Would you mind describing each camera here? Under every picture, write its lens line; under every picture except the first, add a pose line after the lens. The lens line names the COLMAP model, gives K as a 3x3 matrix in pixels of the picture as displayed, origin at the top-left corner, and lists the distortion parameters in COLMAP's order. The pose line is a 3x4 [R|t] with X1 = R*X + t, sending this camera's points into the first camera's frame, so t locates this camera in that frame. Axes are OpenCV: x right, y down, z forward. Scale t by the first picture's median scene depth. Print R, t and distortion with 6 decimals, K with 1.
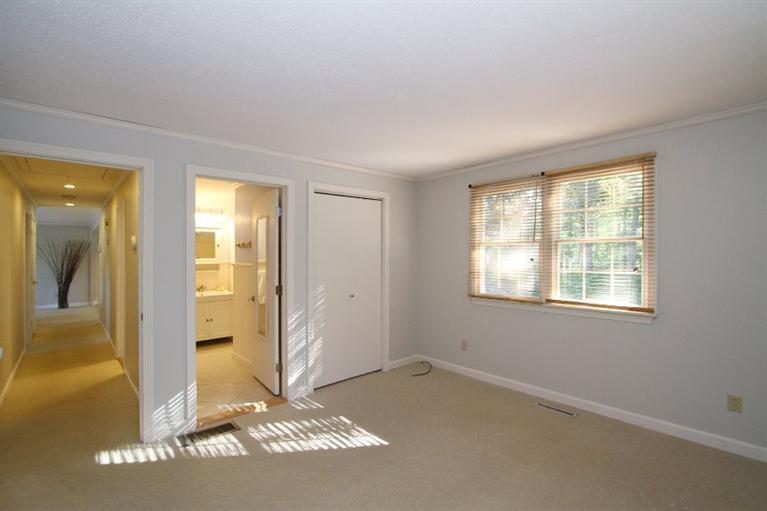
lens RADIAL K [[357.0, 0, 397.6], [0, 357.0, 259.3], [0, 0, 1]] dist [-0.012759, 0.000189]
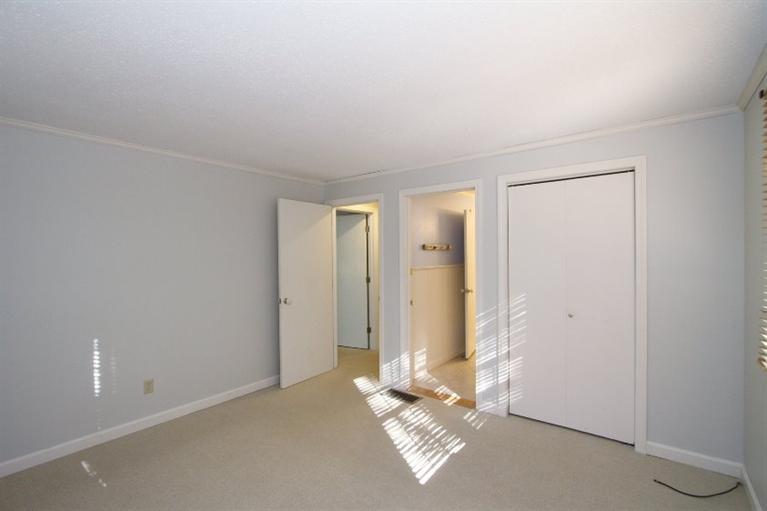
lens RADIAL K [[357.0, 0, 383.2], [0, 357.0, 251.9], [0, 0, 1]] dist [-0.012759, 0.000189]
pose [[0.170614, -0.006193, -0.985319, 0.627389], [-0.014436, 0.999857, -0.008784, -0.016638], [0.985232, 0.015722, 0.170500, 0.603864]]
